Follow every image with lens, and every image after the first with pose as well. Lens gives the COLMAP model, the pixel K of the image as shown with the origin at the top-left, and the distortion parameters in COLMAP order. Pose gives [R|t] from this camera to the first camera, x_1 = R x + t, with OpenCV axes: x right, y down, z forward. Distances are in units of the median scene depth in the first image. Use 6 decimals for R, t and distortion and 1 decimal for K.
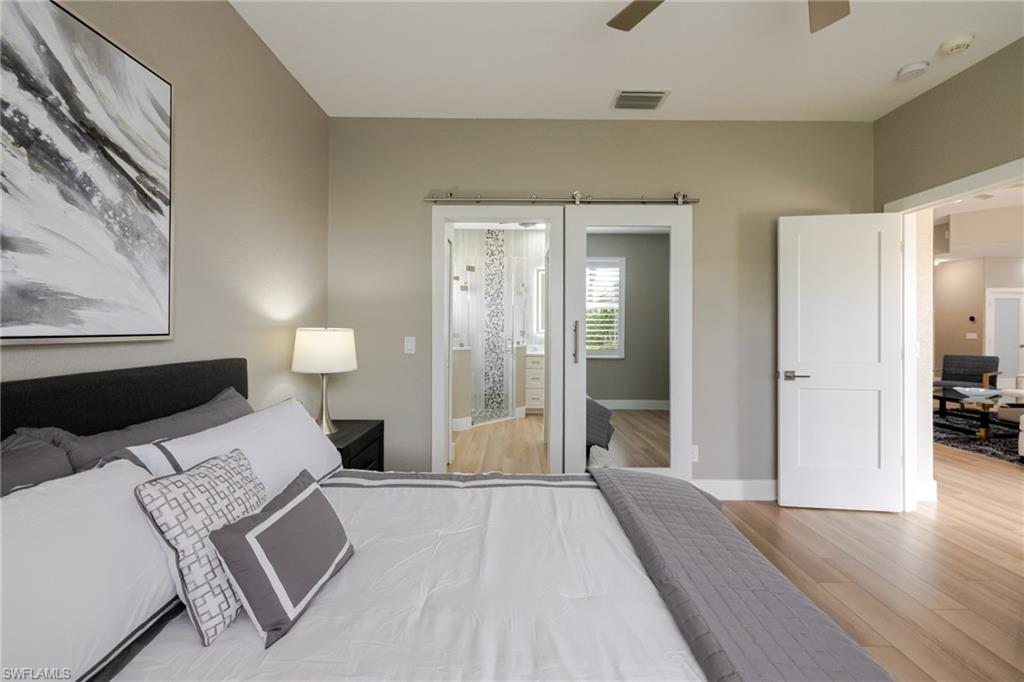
lens RADIAL K [[452.0, 0, 512.6], [0, 452.0, 334.1], [0, 0, 1]] dist [-0.007296, 0.001288]
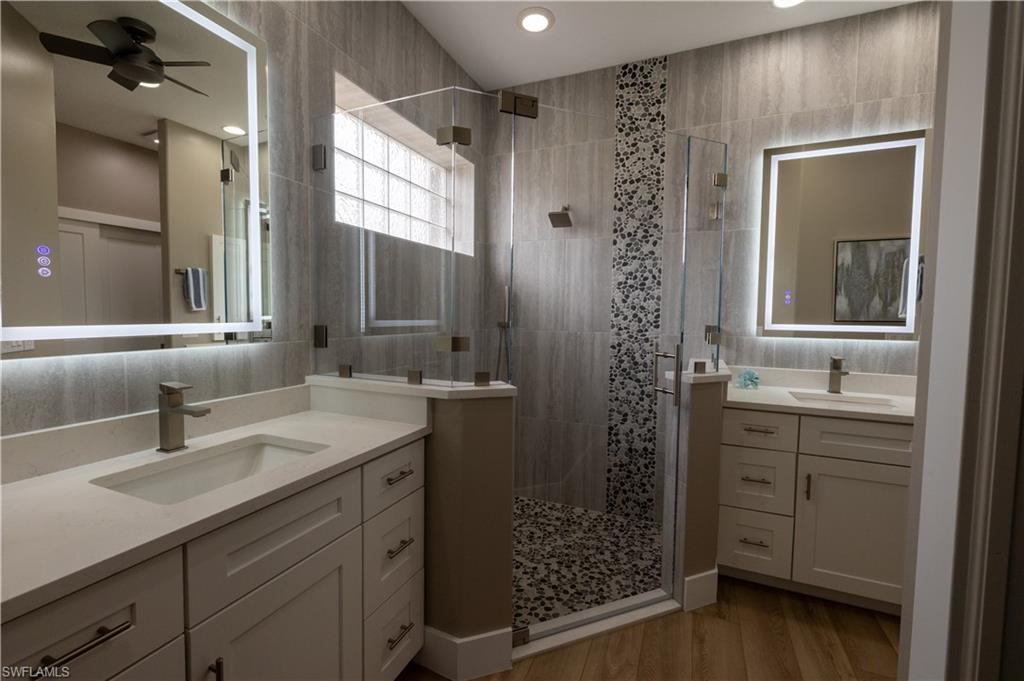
lens RADIAL K [[452.0, 0, 501.4], [0, 452.0, 339.7], [0, 0, 1]] dist [-0.007296, 0.001288]
pose [[0.920226, 0.028996, -0.390312, 0.007070], [-0.013501, 0.999010, 0.042384, -0.009484], [0.391155, -0.033733, 0.919706, 0.592792]]
